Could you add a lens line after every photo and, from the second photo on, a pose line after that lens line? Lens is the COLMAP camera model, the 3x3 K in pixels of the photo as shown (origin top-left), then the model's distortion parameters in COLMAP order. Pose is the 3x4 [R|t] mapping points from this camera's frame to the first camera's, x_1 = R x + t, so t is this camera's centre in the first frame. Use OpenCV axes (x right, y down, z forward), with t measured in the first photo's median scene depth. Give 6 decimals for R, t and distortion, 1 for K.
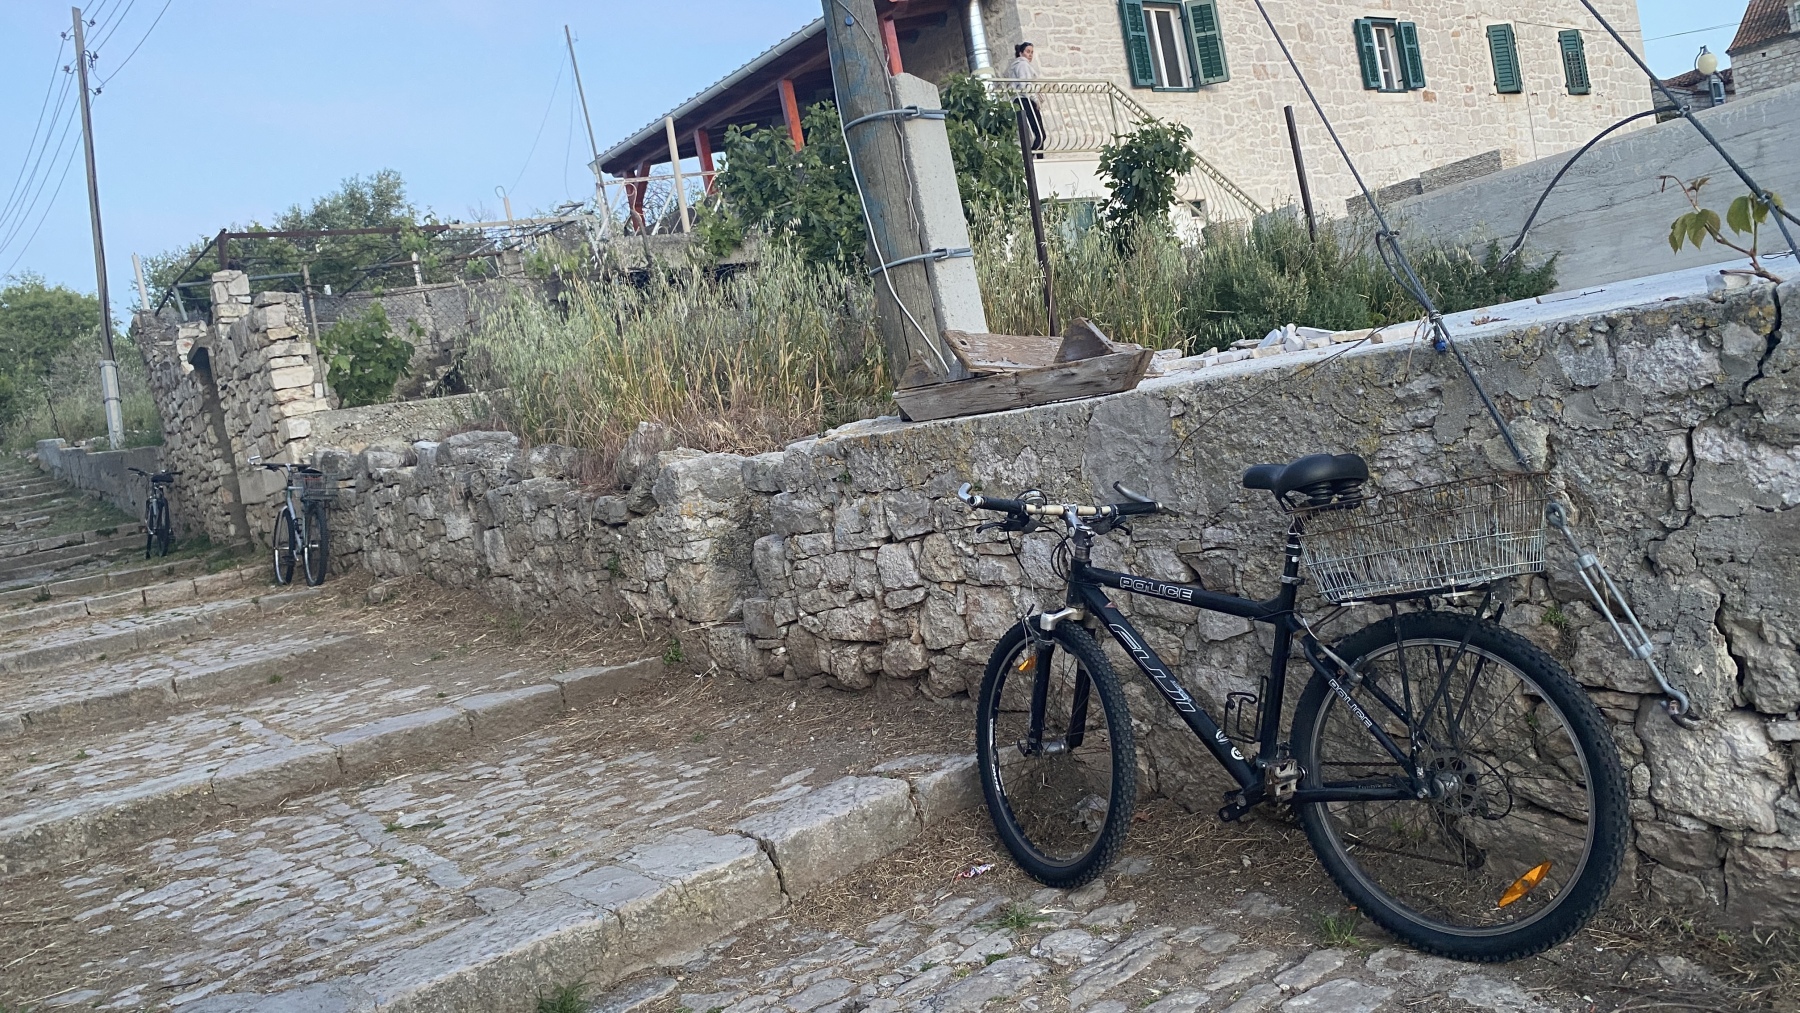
lens RADIAL K [[1357.7, 0, 899.6], [0, 1357.7, 506.9], [0, 0, 1]] dist [0.000670, -0.000045]
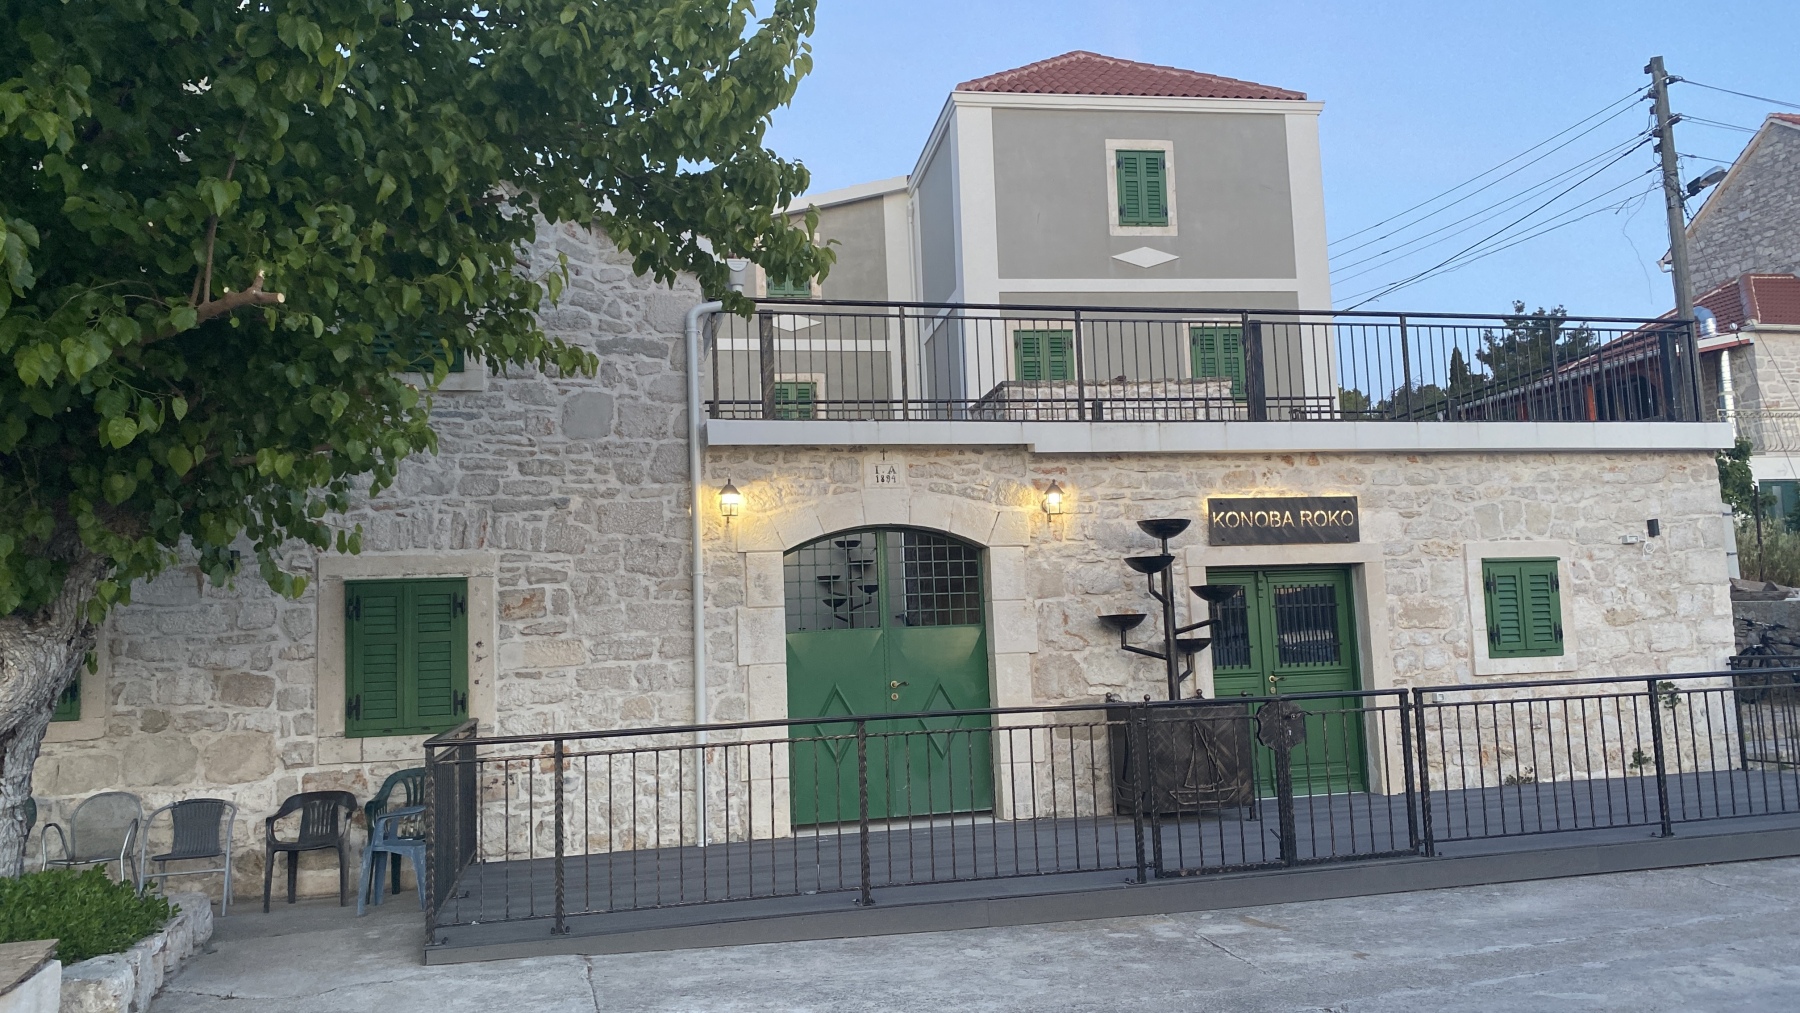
lens RADIAL K [[1357.7, 0, 898.0], [0, 1357.7, 503.5], [0, 0, 1]] dist [0.000670, -0.000045]
pose [[0.894627, 0.107482, -0.433693, -0.149975], [-0.149021, 0.986835, -0.062836, 0.089593], [0.421229, 0.120844, 0.898867, -1.218284]]
